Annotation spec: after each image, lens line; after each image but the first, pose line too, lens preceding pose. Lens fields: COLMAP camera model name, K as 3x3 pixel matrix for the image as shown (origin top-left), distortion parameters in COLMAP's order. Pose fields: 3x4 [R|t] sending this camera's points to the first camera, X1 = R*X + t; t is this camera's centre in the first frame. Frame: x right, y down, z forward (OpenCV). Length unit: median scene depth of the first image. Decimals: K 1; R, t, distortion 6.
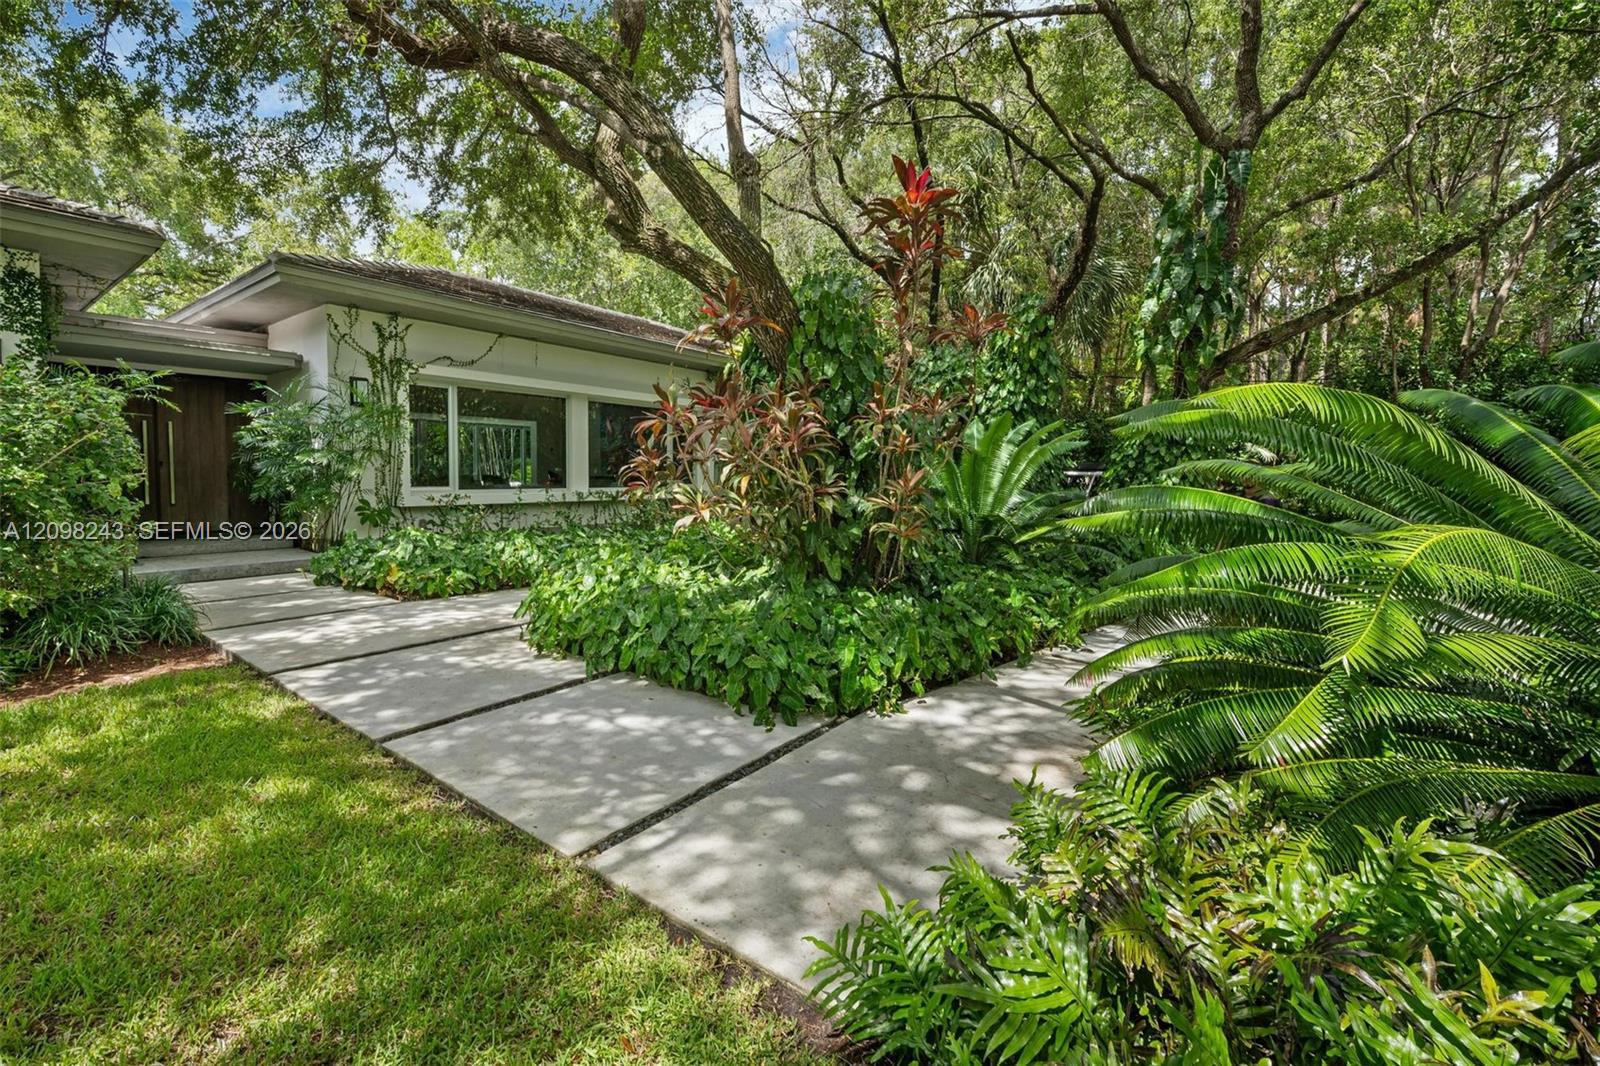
lens RADIAL K [[677.8, 0, 800.0], [0, 677.8, 533.0], [0, 0, 1]] dist [-0.000538, -0.007381]
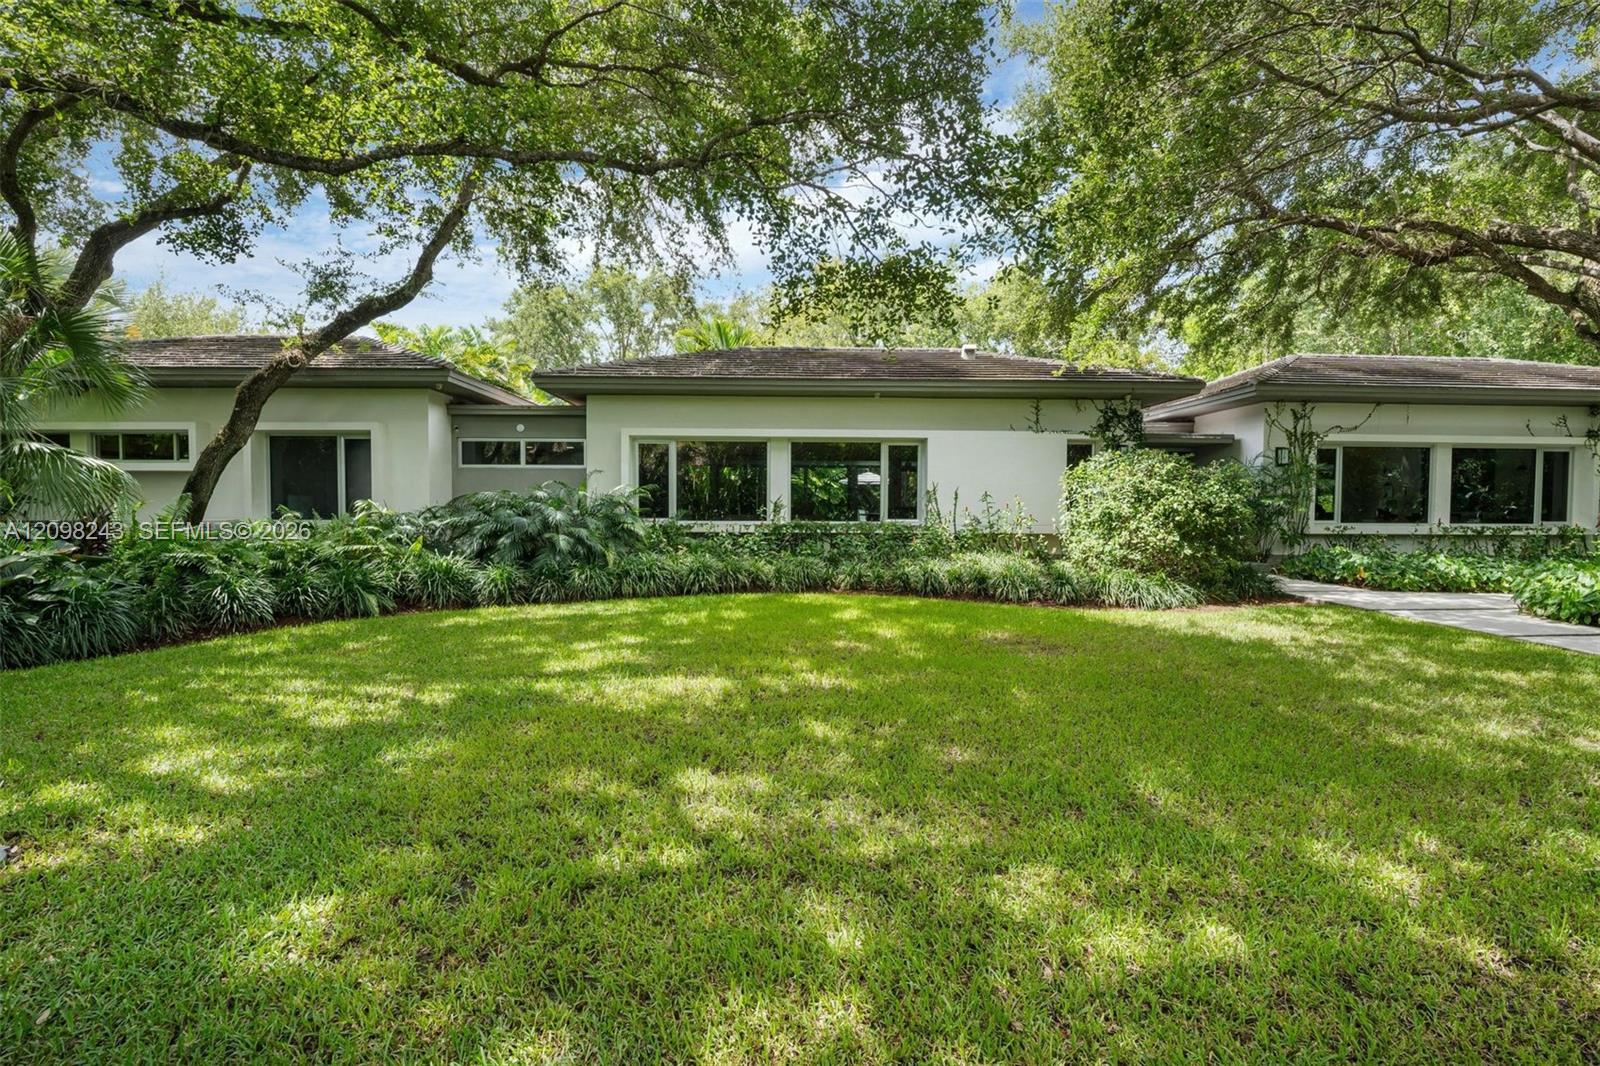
lens RADIAL K [[695.5, 0, 800.0], [0, 695.5, 533.0], [0, 0, 1]] dist [-0.000793, -0.000083]
pose [[0.635785, 0.024853, -0.771466, -0.120086], [-0.068100, 0.997390, -0.023991, 0.062872], [0.768856, 0.067791, 0.635818, -0.707990]]
